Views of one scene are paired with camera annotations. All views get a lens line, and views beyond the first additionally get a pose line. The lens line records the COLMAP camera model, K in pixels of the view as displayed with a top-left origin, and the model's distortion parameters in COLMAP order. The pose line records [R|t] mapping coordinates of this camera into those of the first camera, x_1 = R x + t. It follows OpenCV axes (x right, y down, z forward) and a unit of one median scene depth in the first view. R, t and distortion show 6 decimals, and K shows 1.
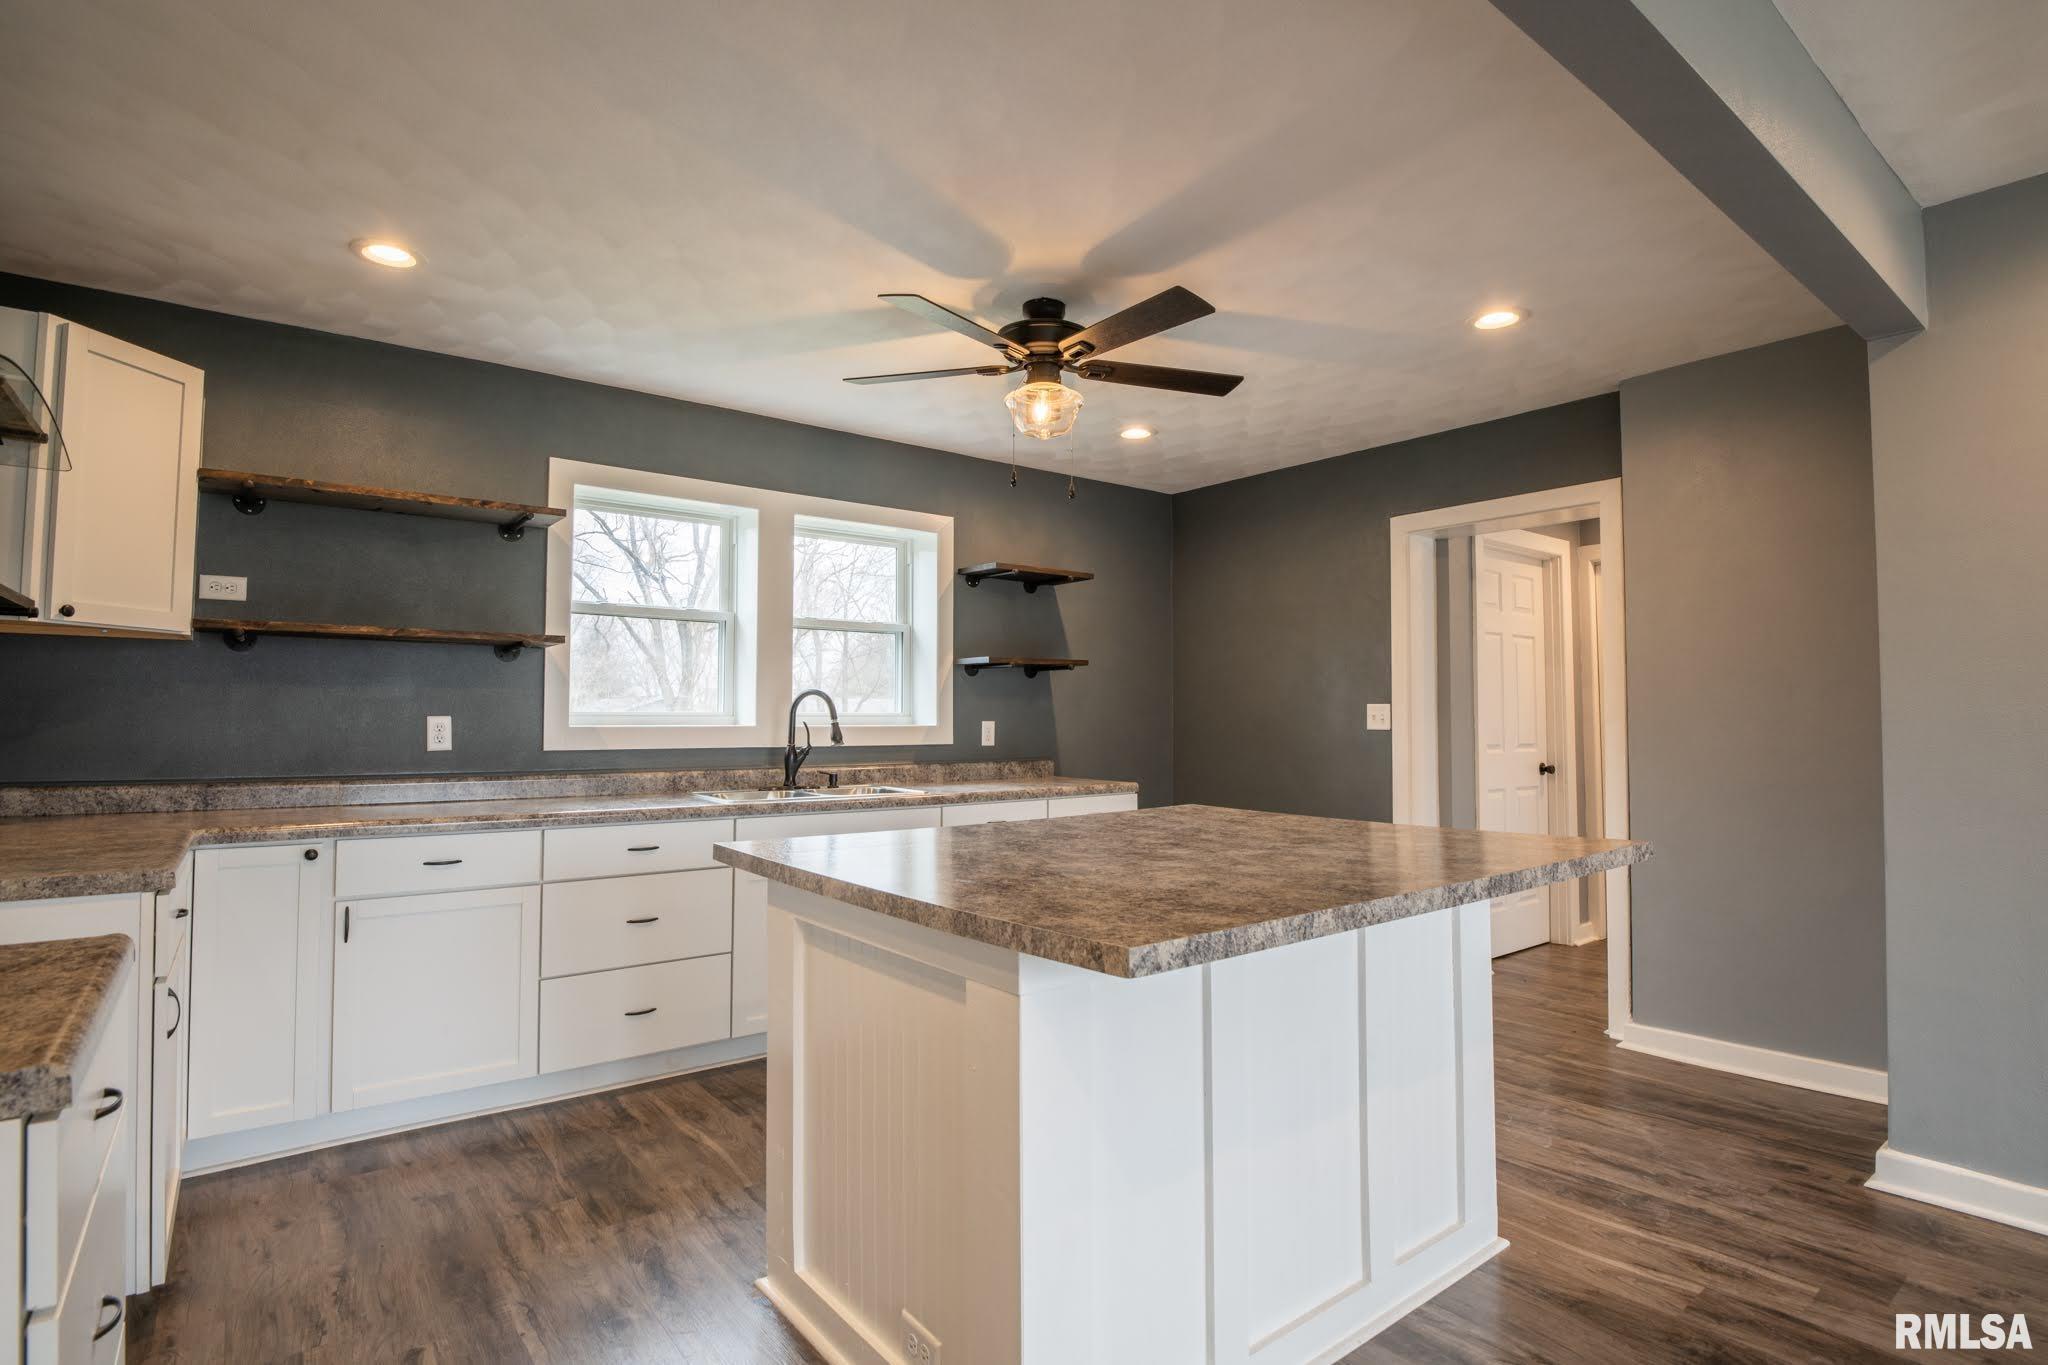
lens RADIAL K [[1004.6, 0, 1027.9], [0, 1004.6, 676.8], [0, 0, 1]] dist [-0.020765, -0.007647]
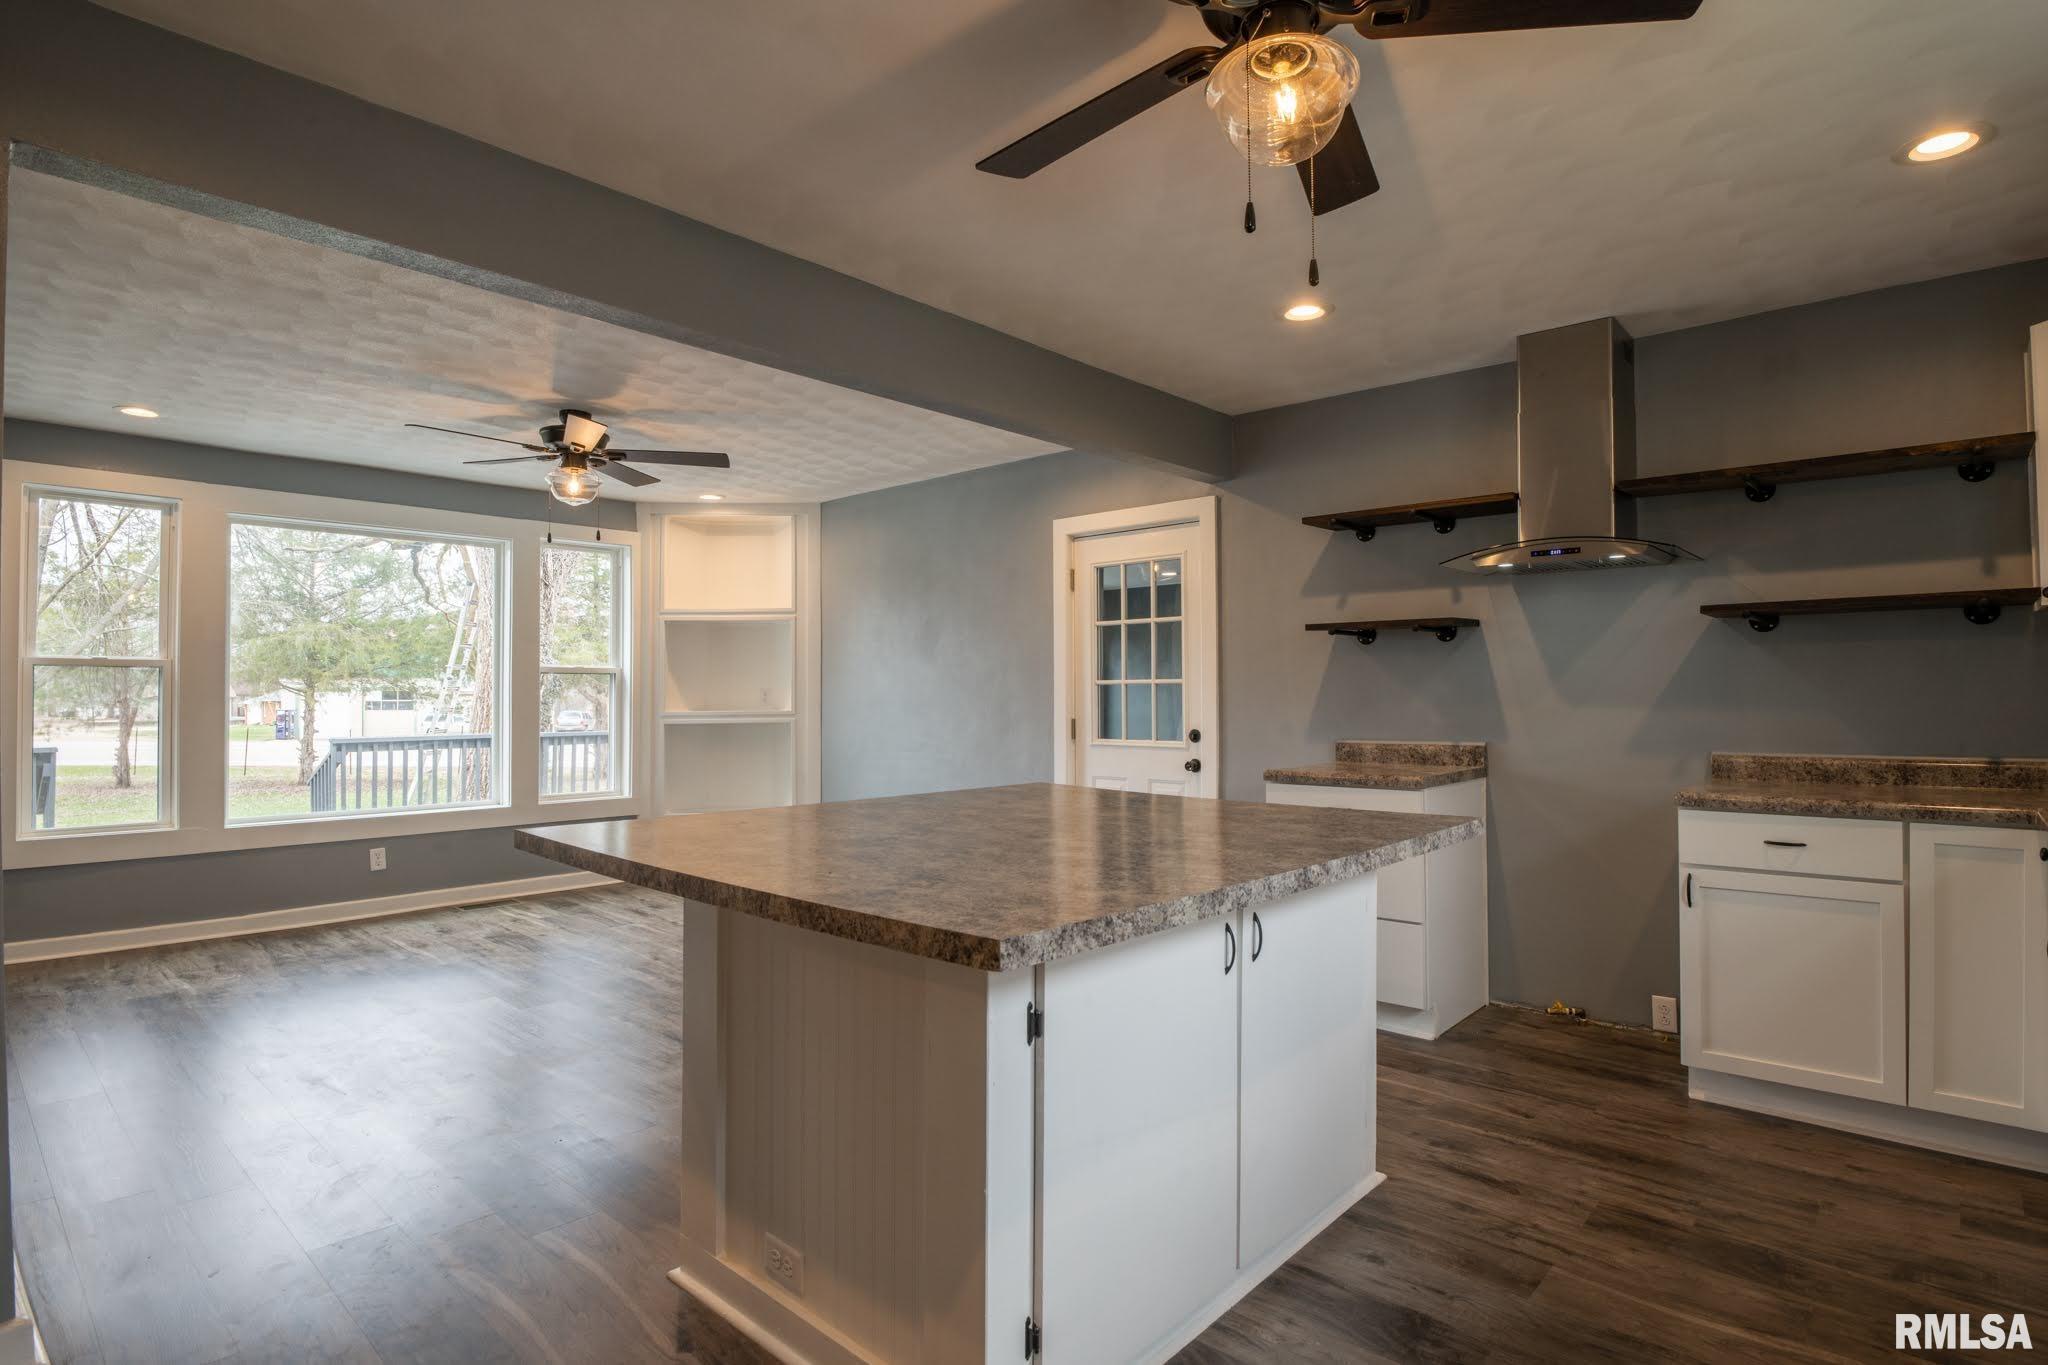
lens RADIAL K [[1034.7, 0, 1047.2], [0, 1034.7, 674.7], [0, 0, 1]] dist [-0.016296, -0.008972]
pose [[-0.983914, -0.002405, -0.178625, 0.197044], [0.008705, 0.998076, -0.061386, 0.055053], [0.178429, -0.061953, -0.982000, 1.274069]]
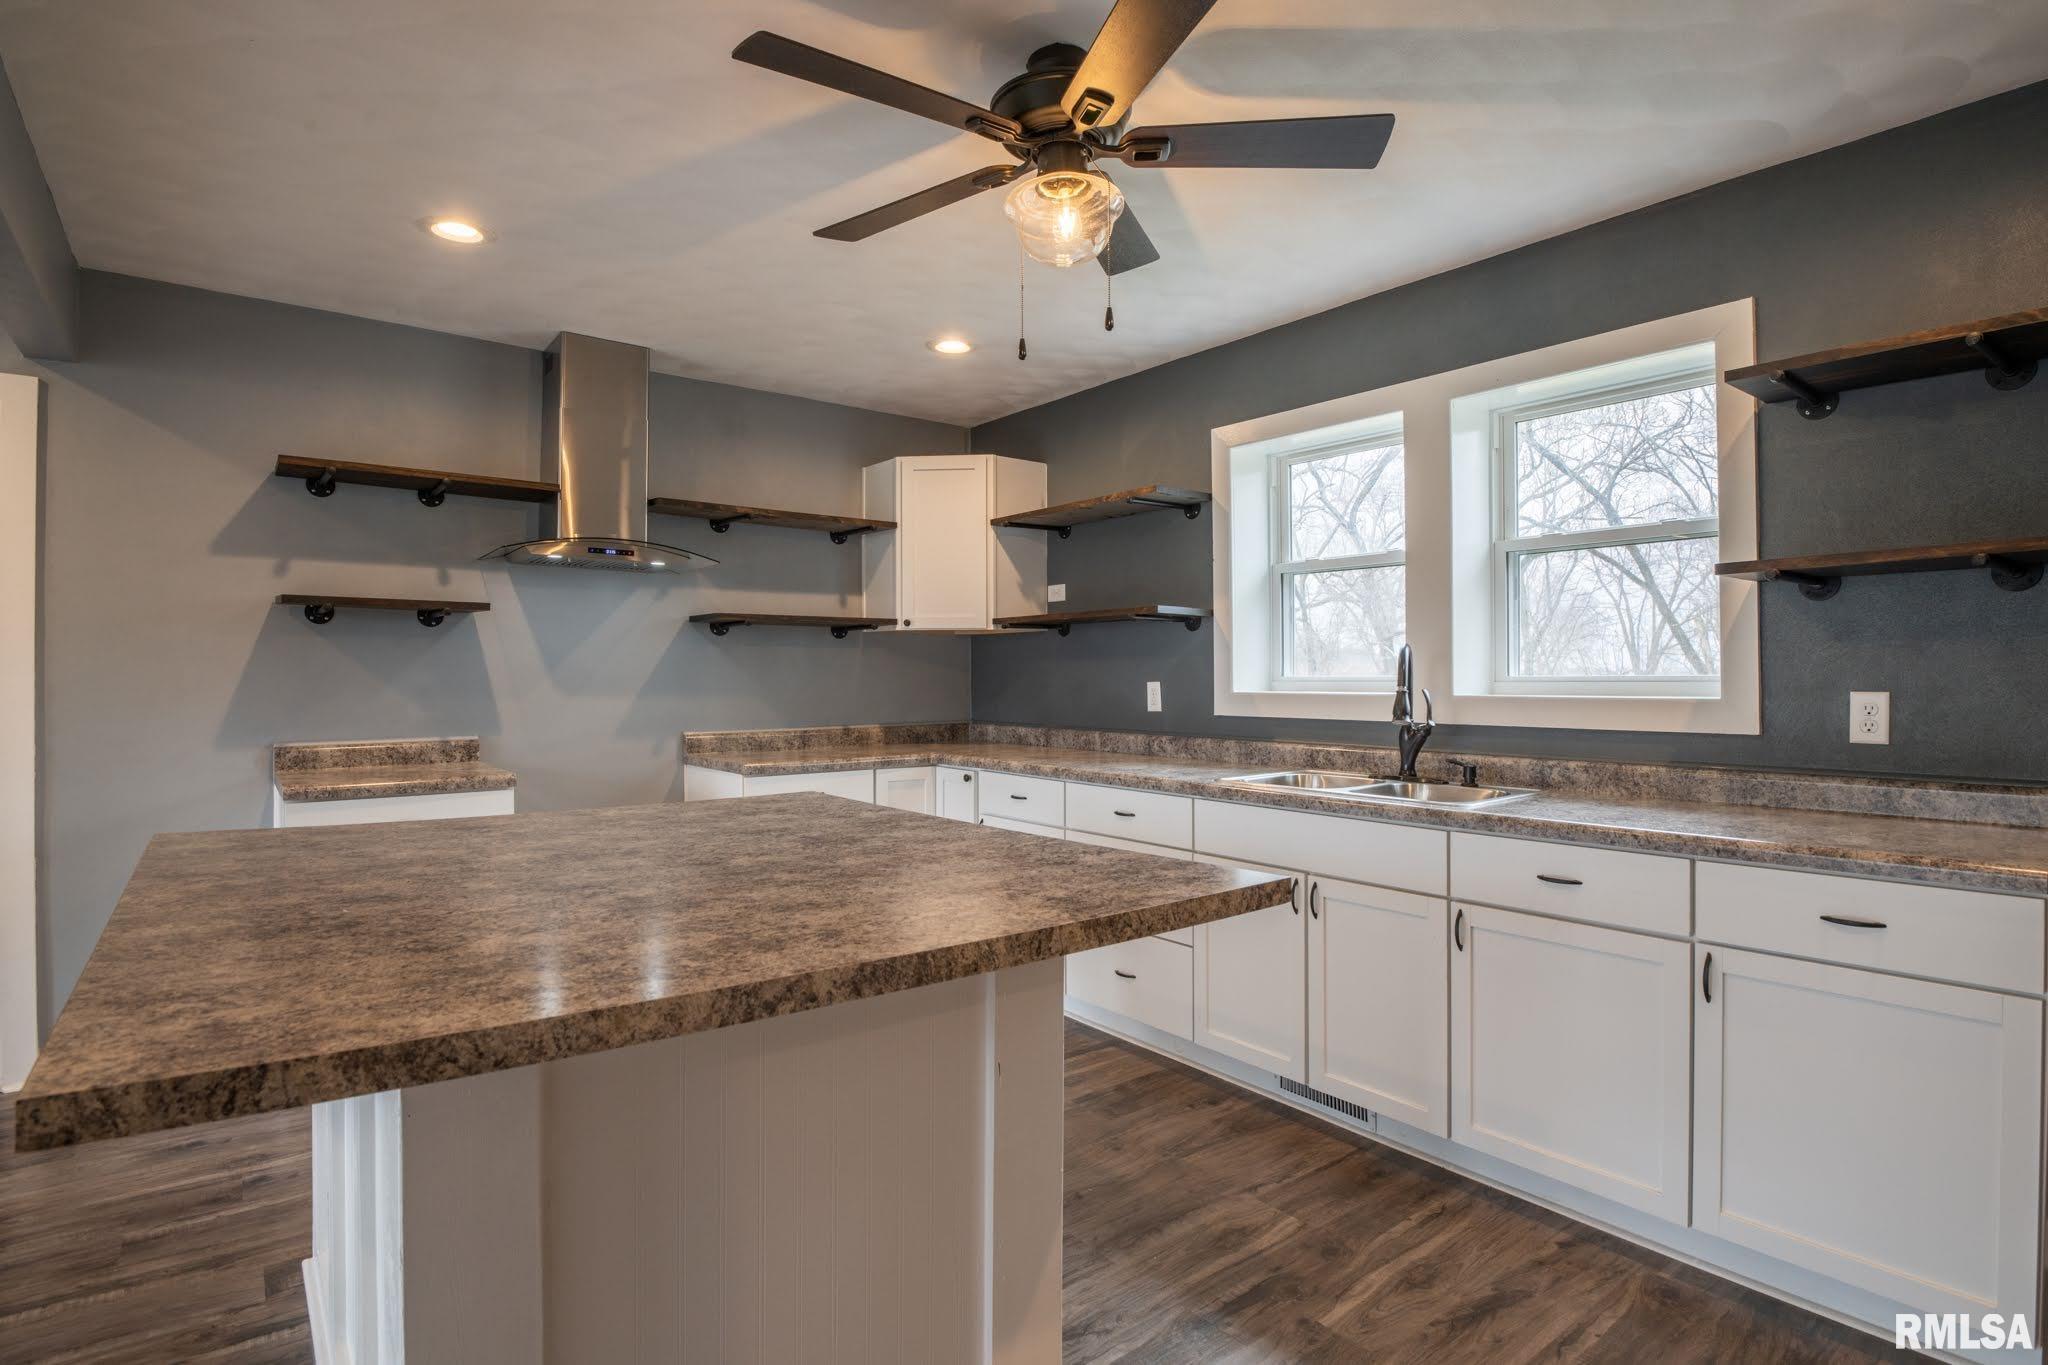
lens RADIAL K [[1034.7, 0, 1047.2], [0, 1034.7, 674.7], [0, 0, 1]] dist [-0.016296, -0.008972]
pose [[0.011789, -0.005589, -0.999915, 0.596292], [0.041785, 0.999114, -0.005092, 0.030944], [0.999057, -0.041721, 0.012012, 0.830050]]
